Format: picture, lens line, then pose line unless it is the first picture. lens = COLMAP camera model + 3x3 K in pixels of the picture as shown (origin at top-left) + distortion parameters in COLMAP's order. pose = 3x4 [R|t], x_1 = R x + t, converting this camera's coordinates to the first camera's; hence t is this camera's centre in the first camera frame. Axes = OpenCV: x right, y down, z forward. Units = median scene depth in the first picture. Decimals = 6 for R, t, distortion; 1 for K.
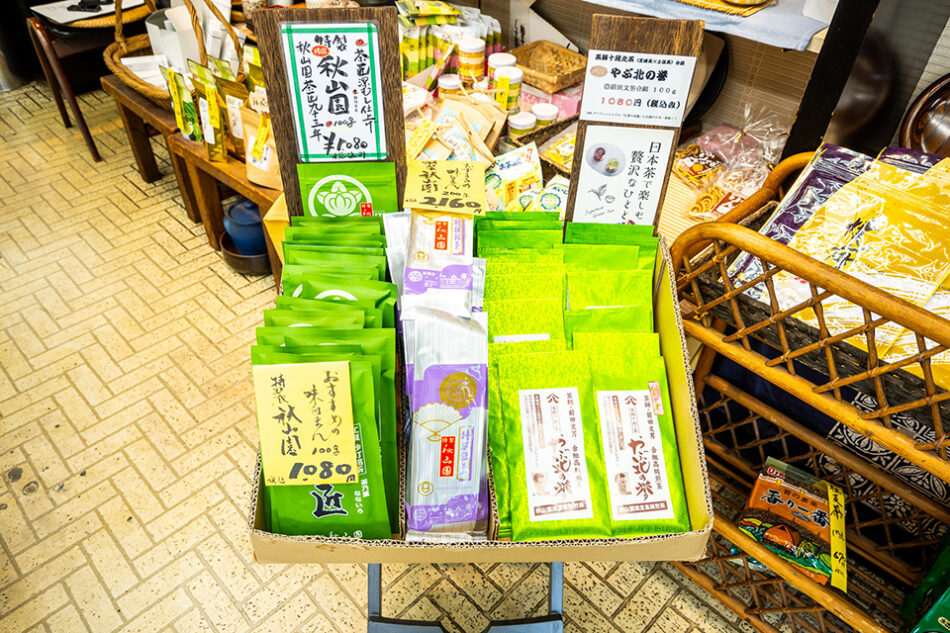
lens RADIAL K [[665.1, 0, 469.4], [0, 665.1, 317.7], [0, 0, 1]] dist [0.006650, -0.003455]
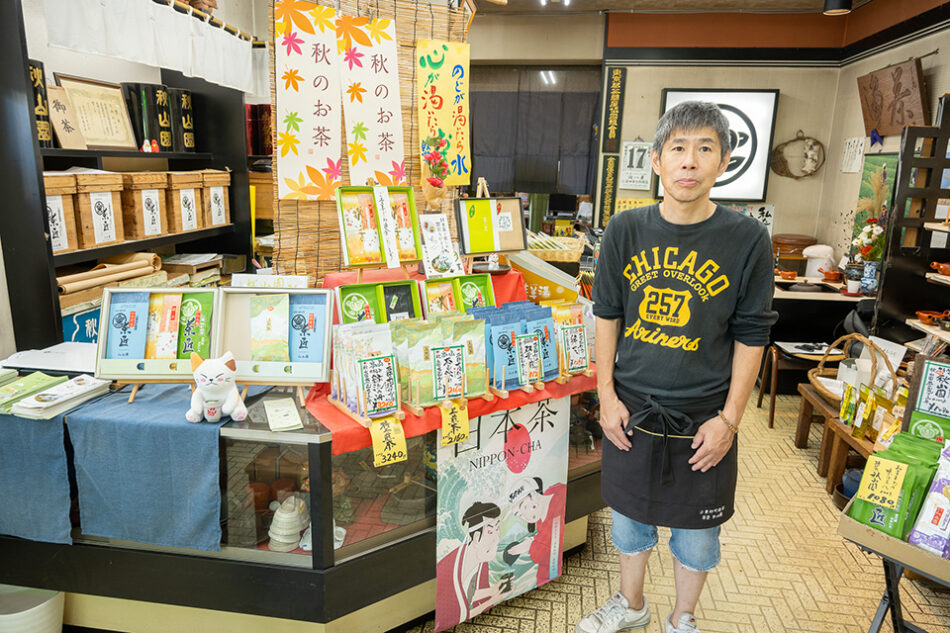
lens RADIAL K [[665.1, 0, 473.9], [0, 665.1, 315.3], [0, 0, 1]] dist [0.006650, -0.003455]
pose [[0.618017, 0.180146, -0.765247, 0.251283], [-0.533323, 0.811227, -0.239744, 0.421115], [0.577600, 0.556290, 0.597428, -0.720988]]
